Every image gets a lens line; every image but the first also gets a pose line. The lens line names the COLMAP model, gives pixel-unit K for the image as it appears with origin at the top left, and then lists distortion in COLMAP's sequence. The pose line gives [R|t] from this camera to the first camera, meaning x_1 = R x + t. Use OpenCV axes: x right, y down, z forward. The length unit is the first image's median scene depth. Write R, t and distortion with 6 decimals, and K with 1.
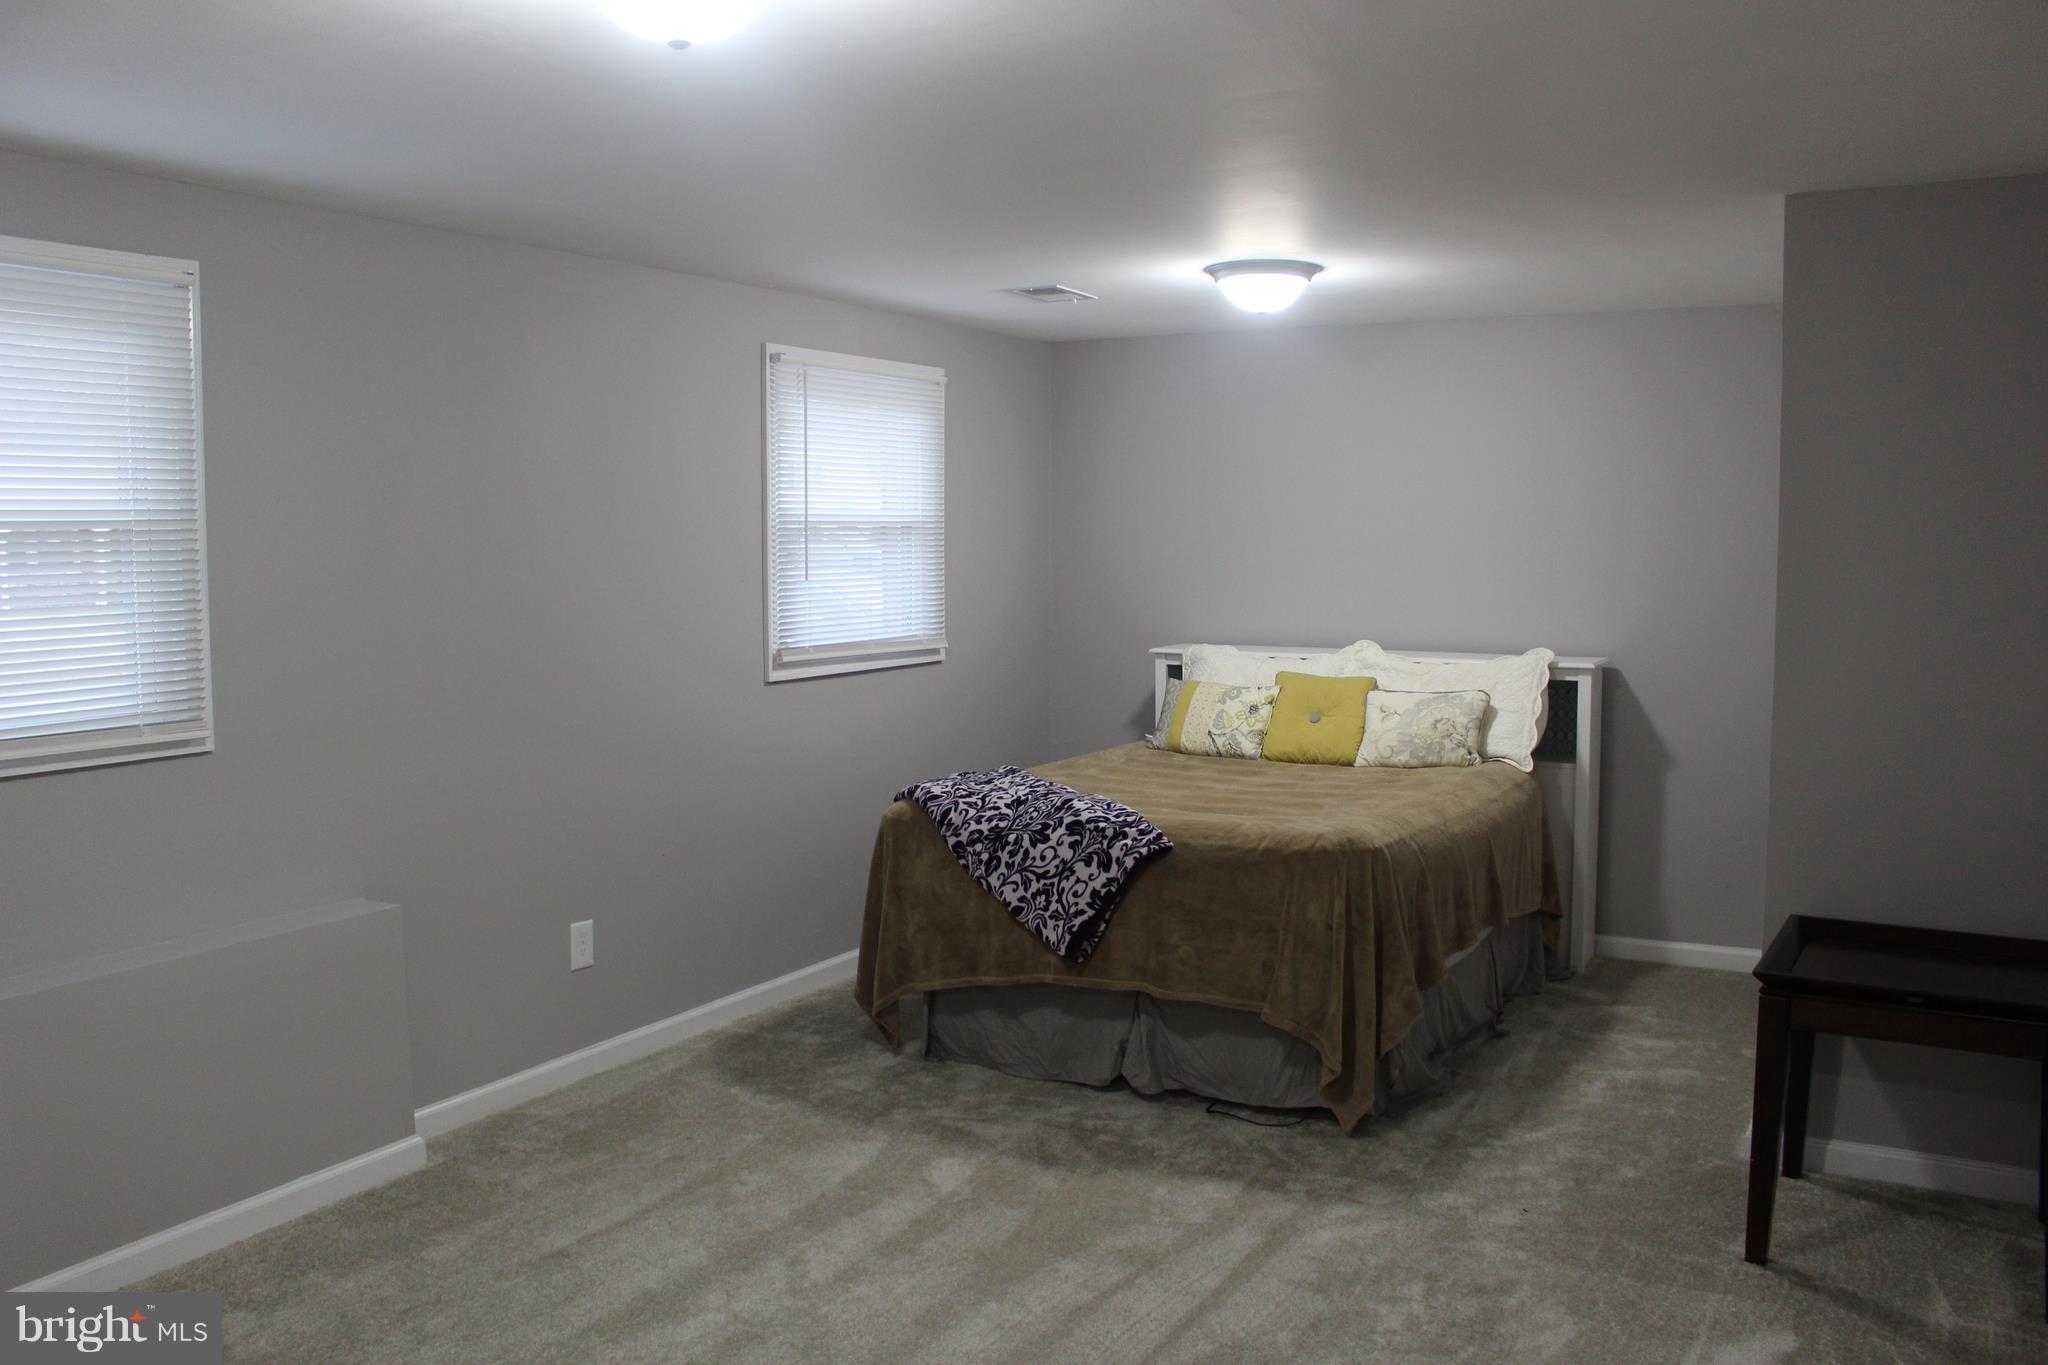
lens RADIAL K [[1695.7, 0, 1024.0], [0, 1695.7, 682.5], [0, 0, 1]] dist [-0.151290, 0.125380]
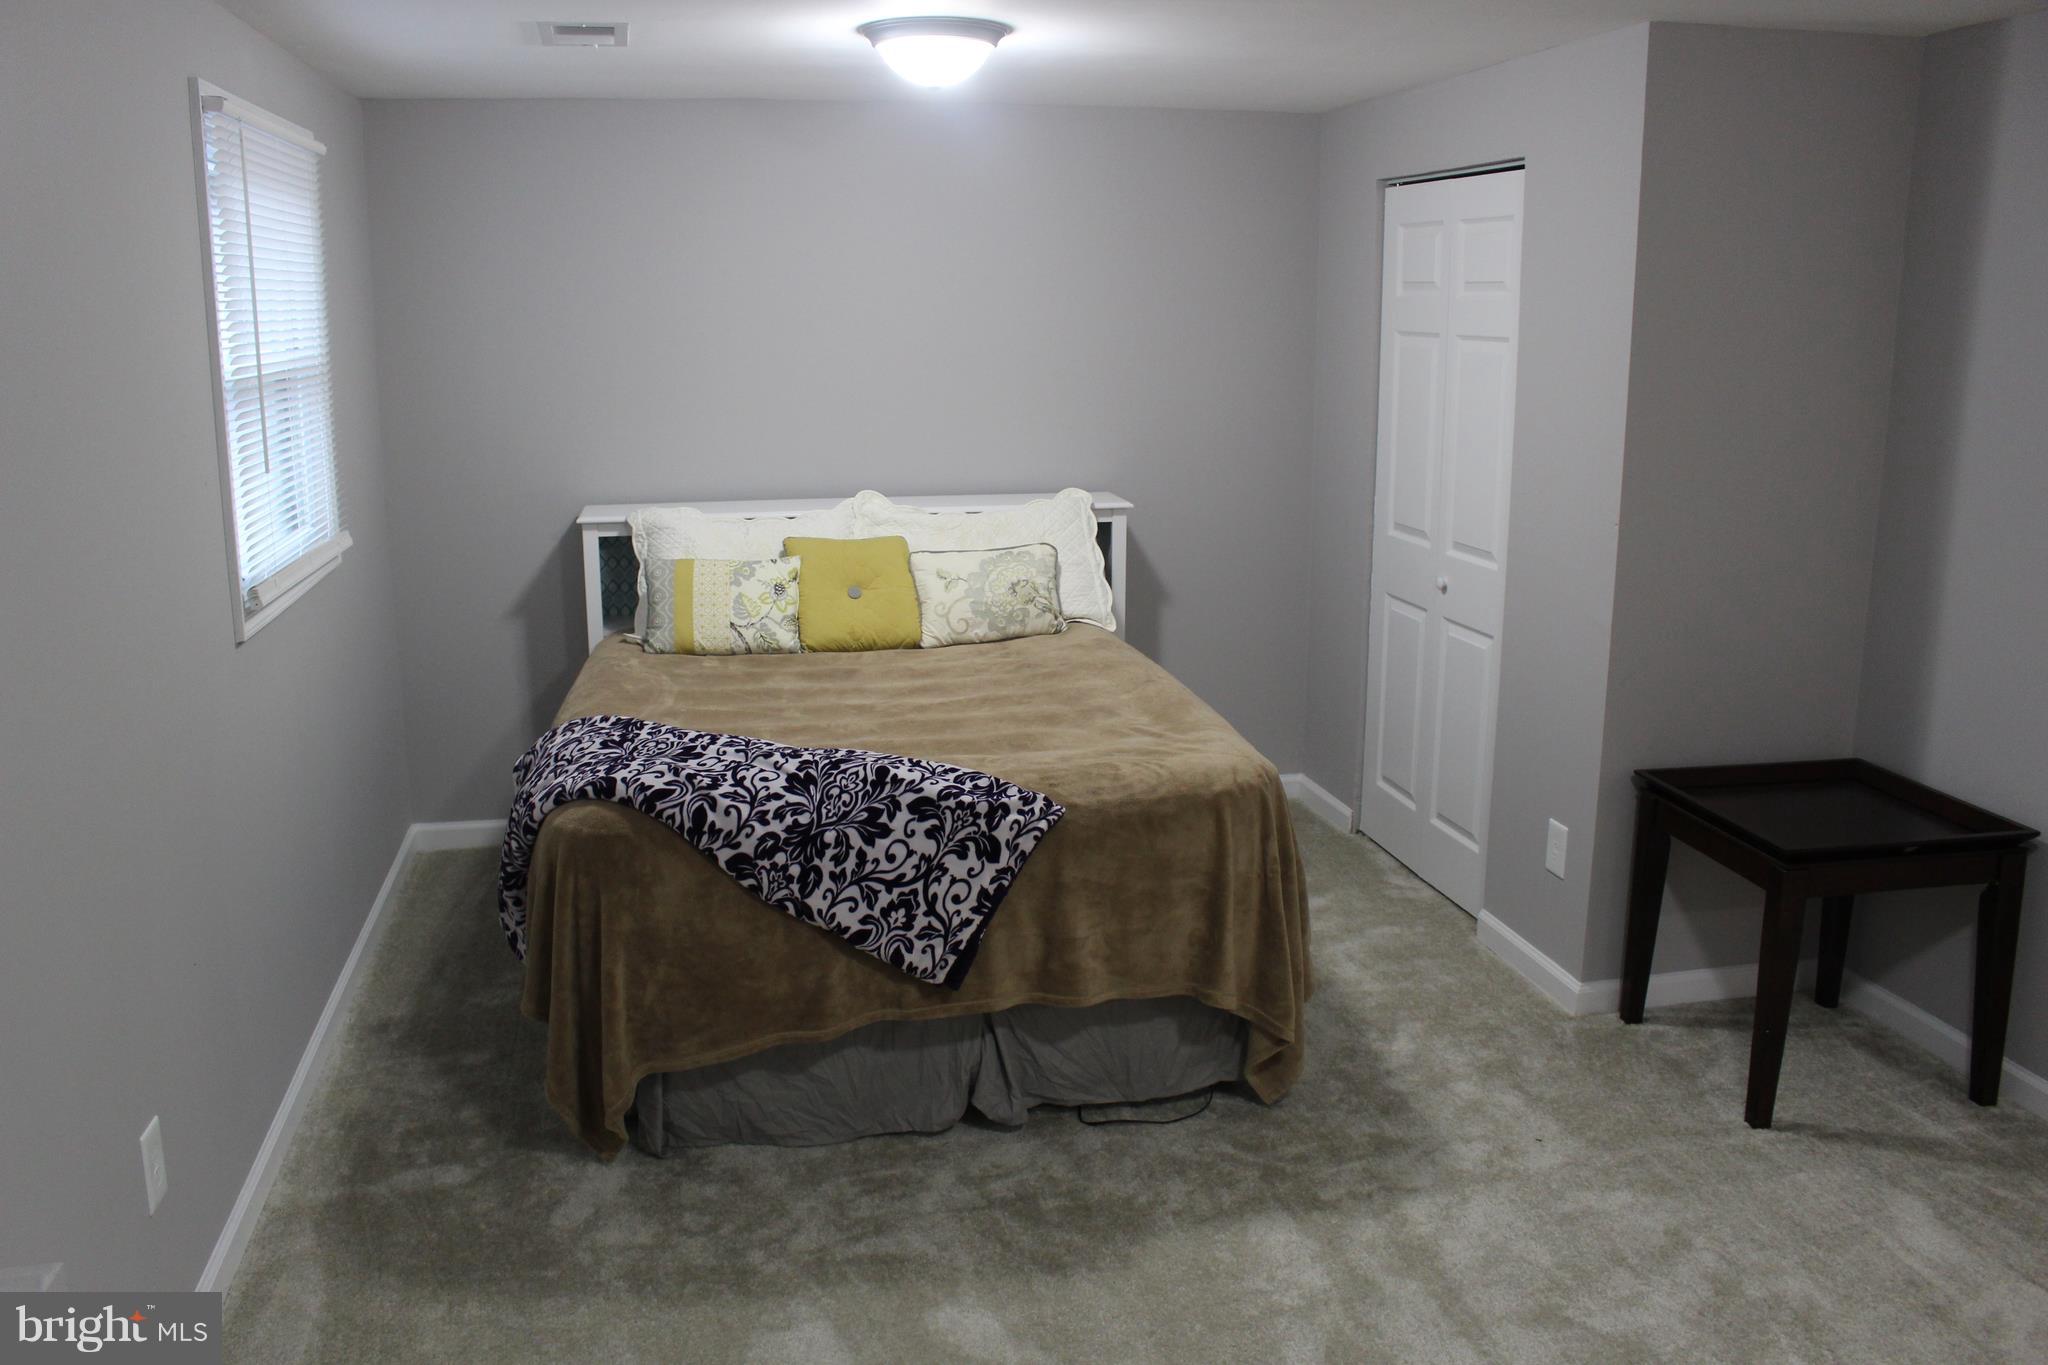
lens RADIAL K [[1695.7, 0, 1024.0], [0, 1695.7, 682.5], [0, 0, 1]] dist [-0.151290, 0.125380]
pose [[0.751928, -0.143199, 0.643504, -0.394883], [0.055250, 0.986378, 0.154939, -0.077061], [-0.656925, -0.080949, 0.749597, 0.431650]]
